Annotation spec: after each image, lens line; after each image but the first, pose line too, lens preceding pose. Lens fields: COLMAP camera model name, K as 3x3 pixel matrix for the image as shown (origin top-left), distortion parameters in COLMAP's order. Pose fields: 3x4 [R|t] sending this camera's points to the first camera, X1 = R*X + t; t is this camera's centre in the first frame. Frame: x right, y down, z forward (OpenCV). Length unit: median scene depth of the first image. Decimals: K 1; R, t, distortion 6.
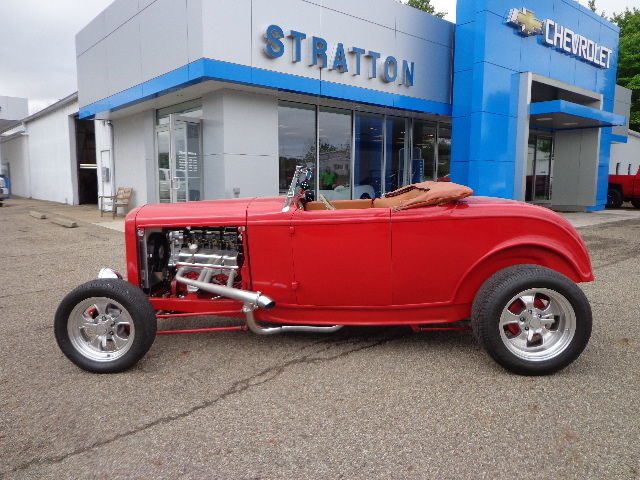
lens RADIAL K [[477.6, 0, 320.0], [0, 477.6, 240.0], [0, 0, 1]] dist [-0.002804, 0.004155]
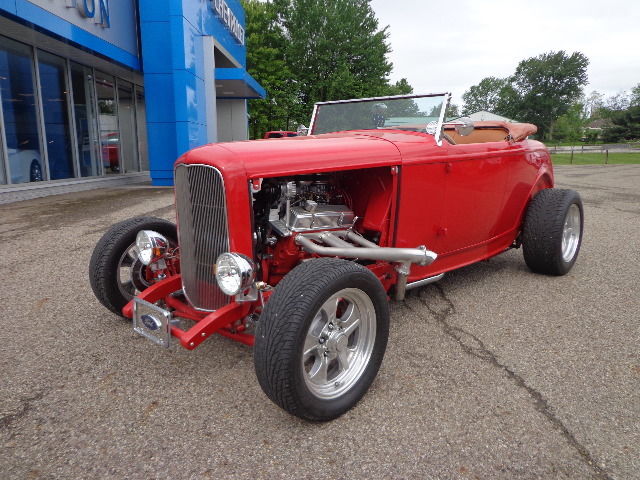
lens RADIAL K [[477.6, 0, 320.0], [0, 477.6, 240.0], [0, 0, 1]] dist [-0.002804, 0.004155]
pose [[0.656283, -0.142389, 0.740957, -0.772396], [0.101216, 0.989770, 0.100553, -0.001415], [-0.747695, 0.009005, 0.663981, 0.535961]]
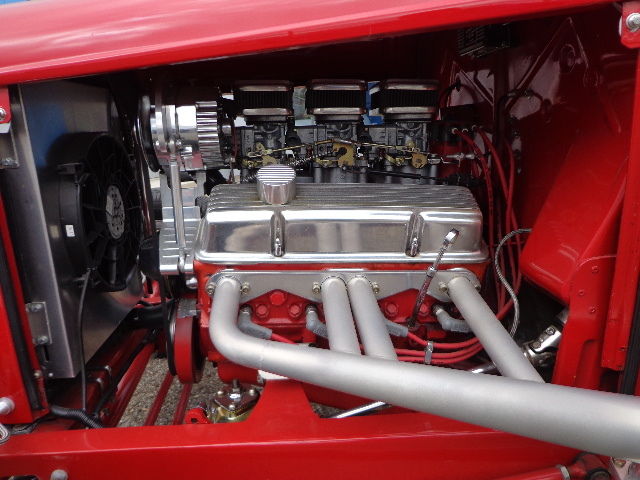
lens RADIAL K [[477.6, 0, 320.0], [0, 477.6, 240.0], [0, 0, 1]] dist [-0.002804, 0.004155]
pose [[0.991903, -0.081185, 0.097655, -0.268136], [0.067430, 0.988311, 0.136728, 0.014559], [-0.107614, -0.129037, 0.985783, 0.788826]]
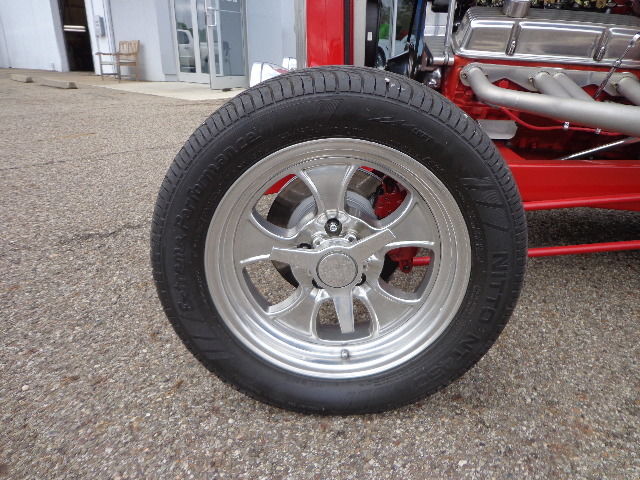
lens RADIAL K [[477.6, 0, 320.0], [0, 477.6, 240.0], [0, 0, 1]] dist [-0.002804, 0.004155]
pose [[0.999974, -0.005430, 0.004780, -0.401359], [0.004152, 0.971849, 0.235568, 0.096716], [-0.005924, -0.235542, 0.971846, 0.648778]]
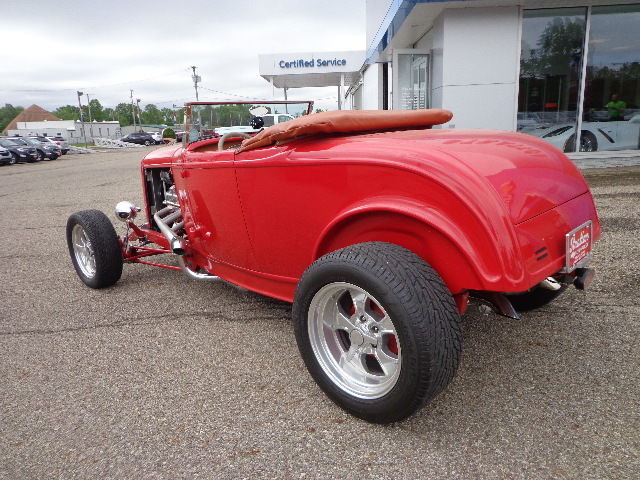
lens RADIAL K [[477.6, 0, 320.0], [0, 477.6, 240.0], [0, 0, 1]] dist [-0.002804, 0.004155]
pose [[0.738755, 0.122520, -0.662744, 0.675704], [-0.039404, 0.989507, 0.139005, -0.028898], [0.672821, -0.076576, 0.735832, 0.436470]]
